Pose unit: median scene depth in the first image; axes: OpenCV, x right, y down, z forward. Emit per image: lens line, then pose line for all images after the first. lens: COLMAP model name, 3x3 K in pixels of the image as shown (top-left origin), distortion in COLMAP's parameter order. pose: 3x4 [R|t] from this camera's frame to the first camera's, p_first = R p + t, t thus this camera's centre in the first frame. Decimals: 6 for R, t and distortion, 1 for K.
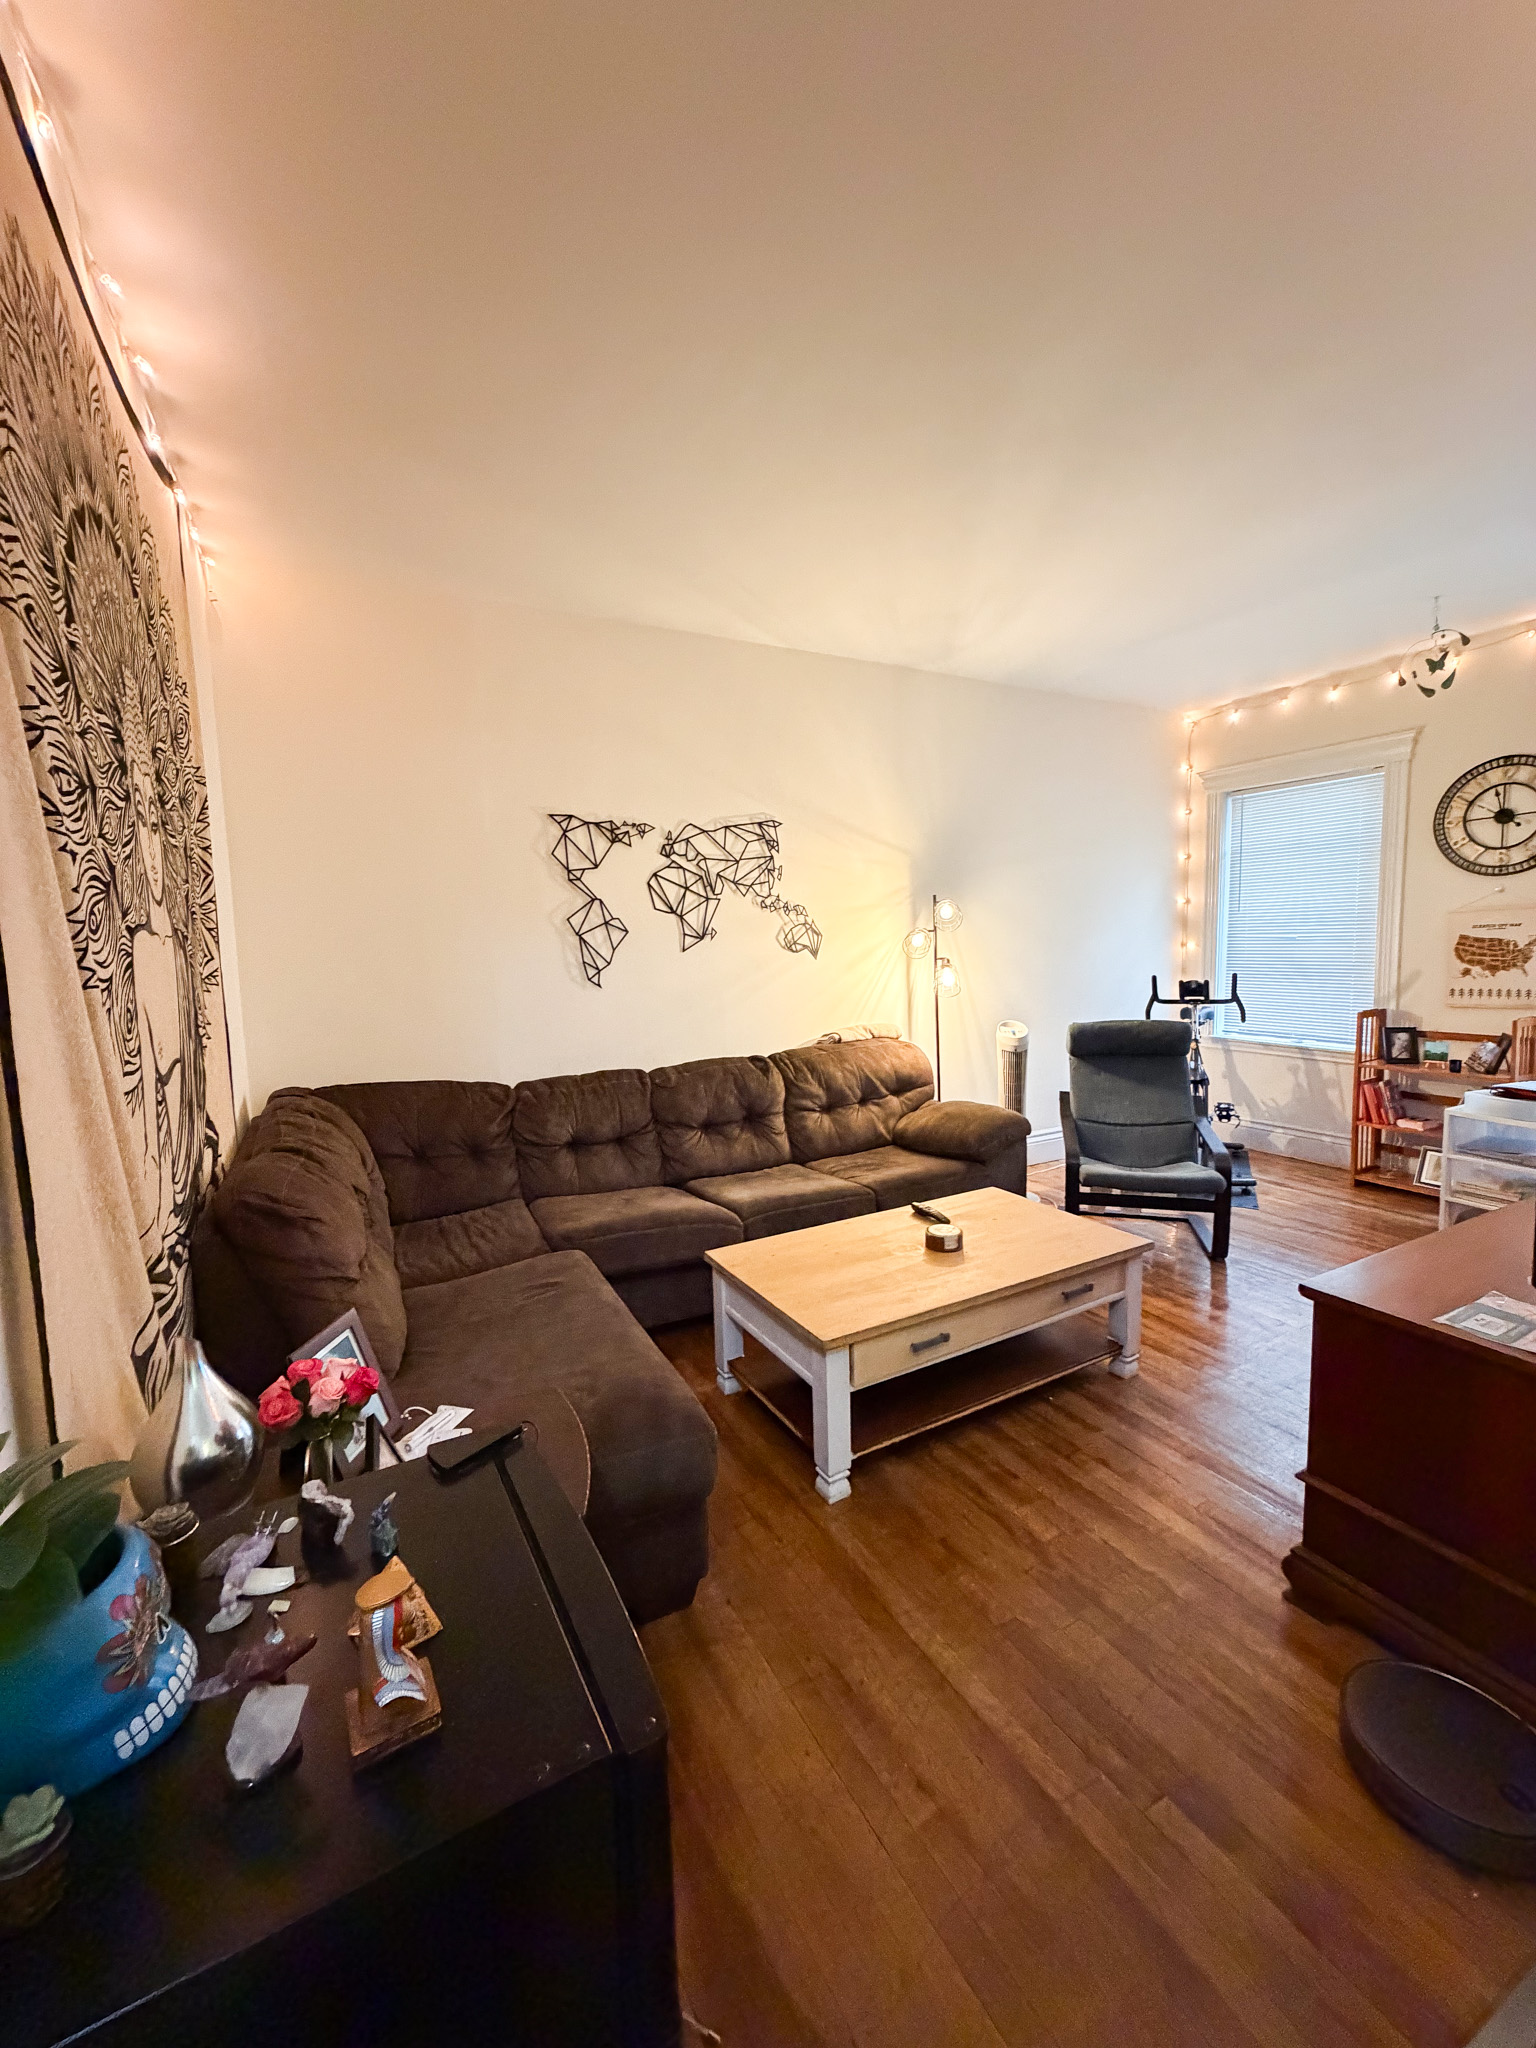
lens RADIAL K [[815.9, 0, 766.4], [0, 815.9, 1020.5], [0, 0, 1]] dist [-0.000118, 0.000162]
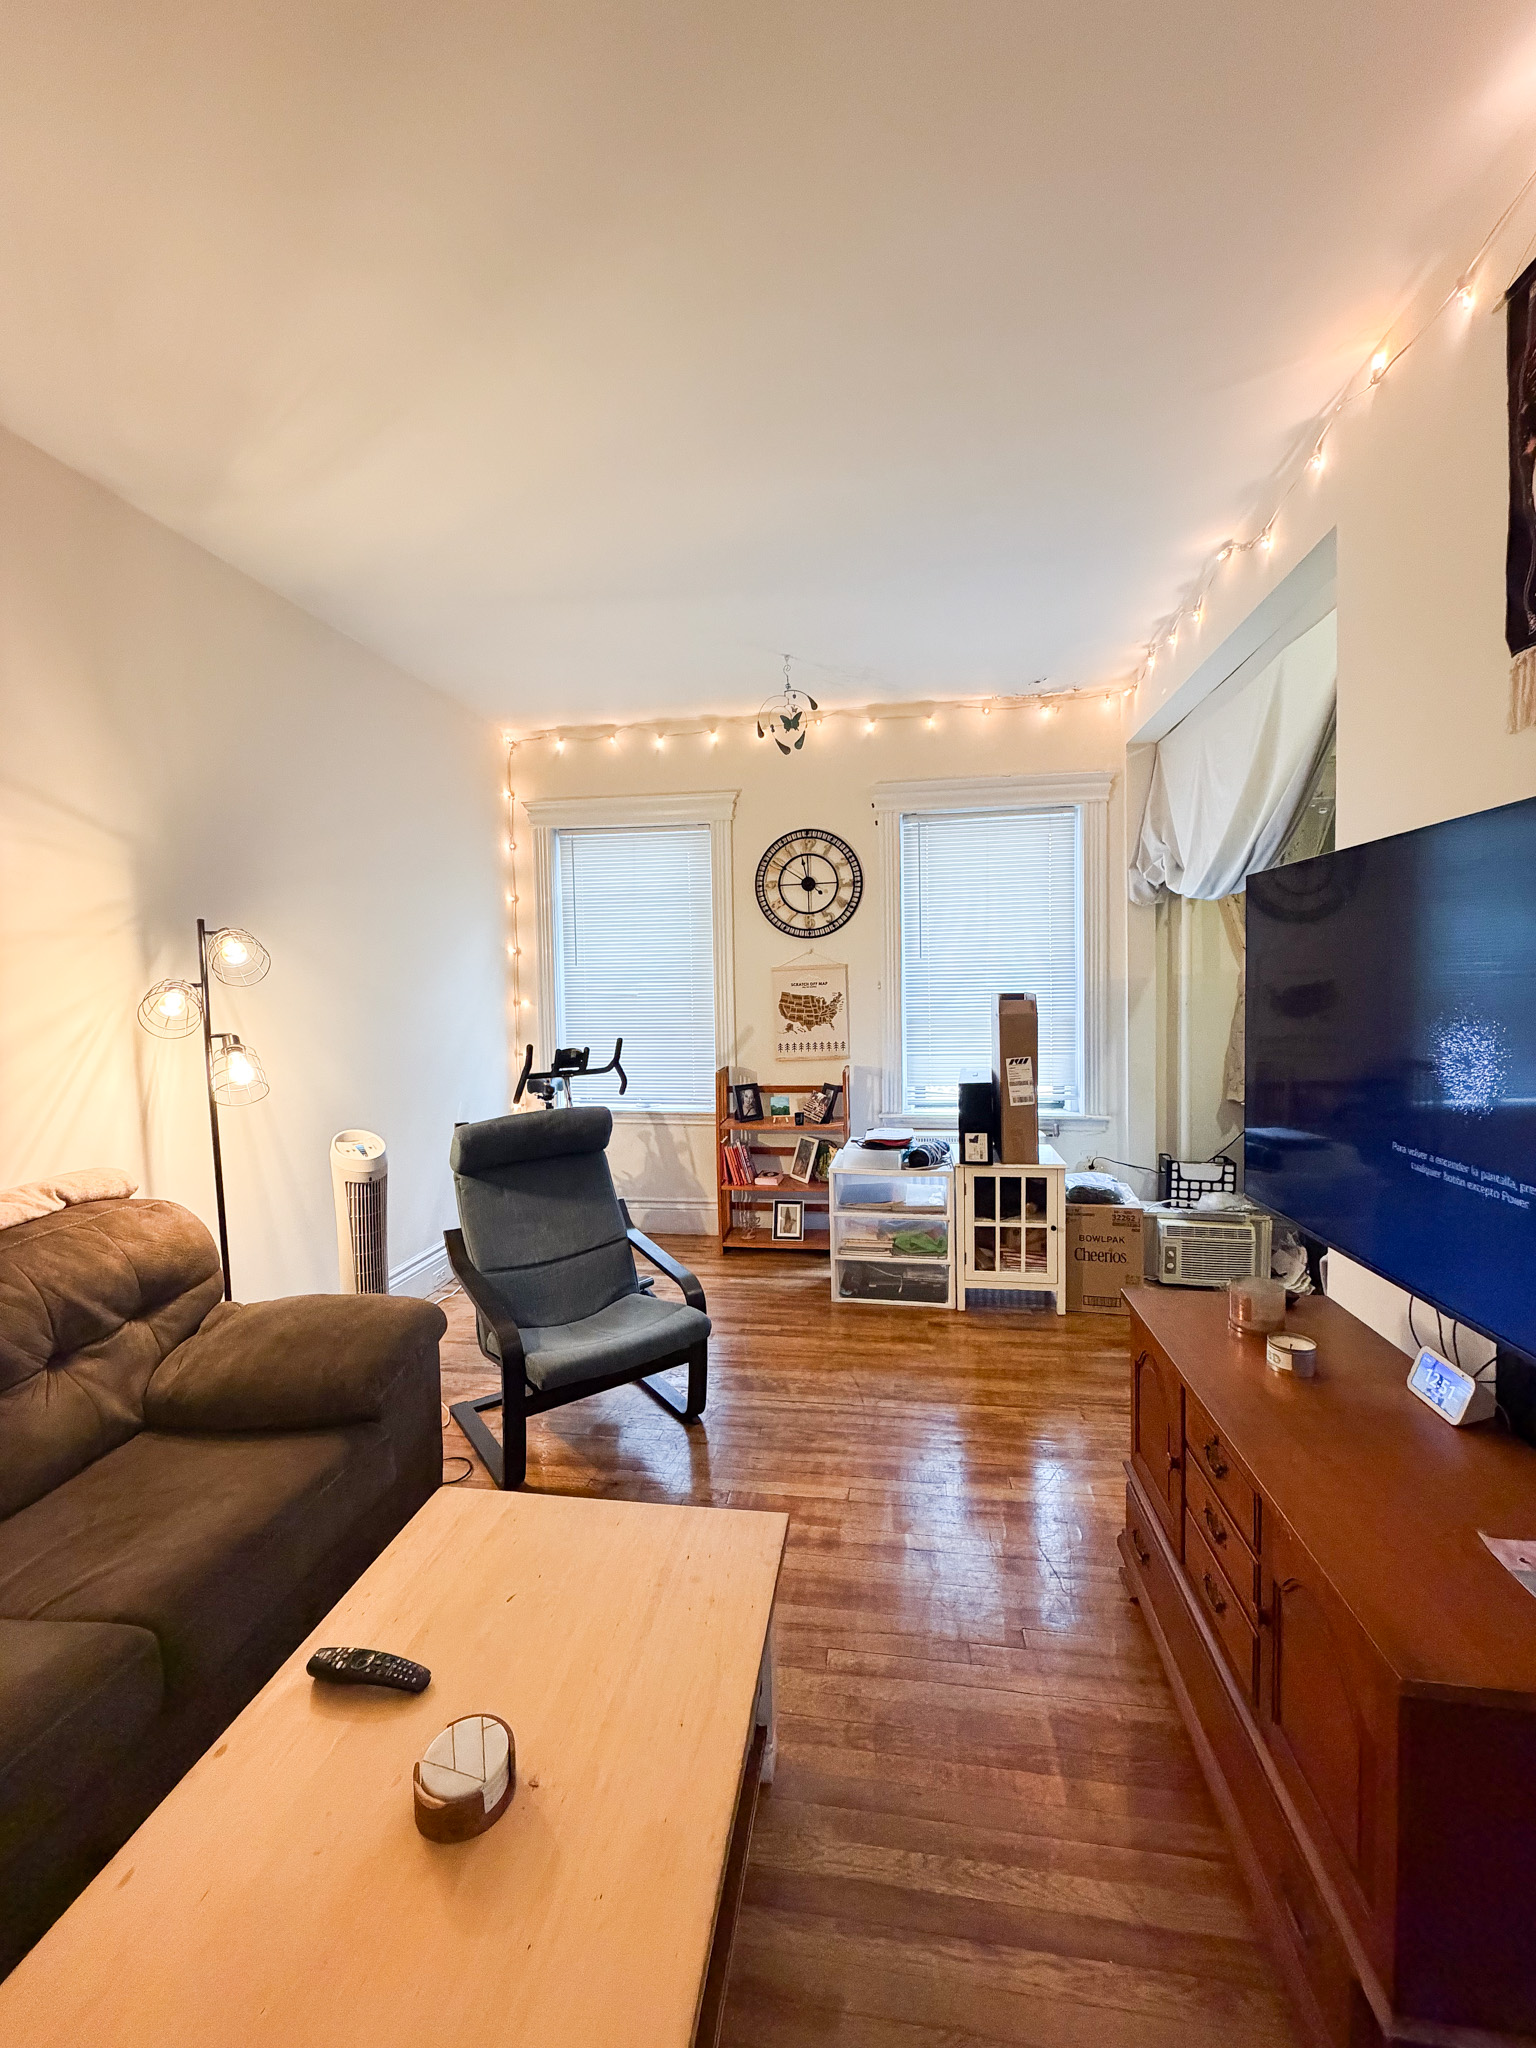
lens RADIAL K [[815.9, 0, 766.4], [0, 815.9, 1020.5], [0, 0, 1]] dist [-0.000118, 0.000162]
pose [[0.612087, -0.028170, 0.790288, 0.005622], [0.079083, 0.996536, -0.025729, -0.043688], [-0.786826, 0.078247, 0.612195, 0.377580]]
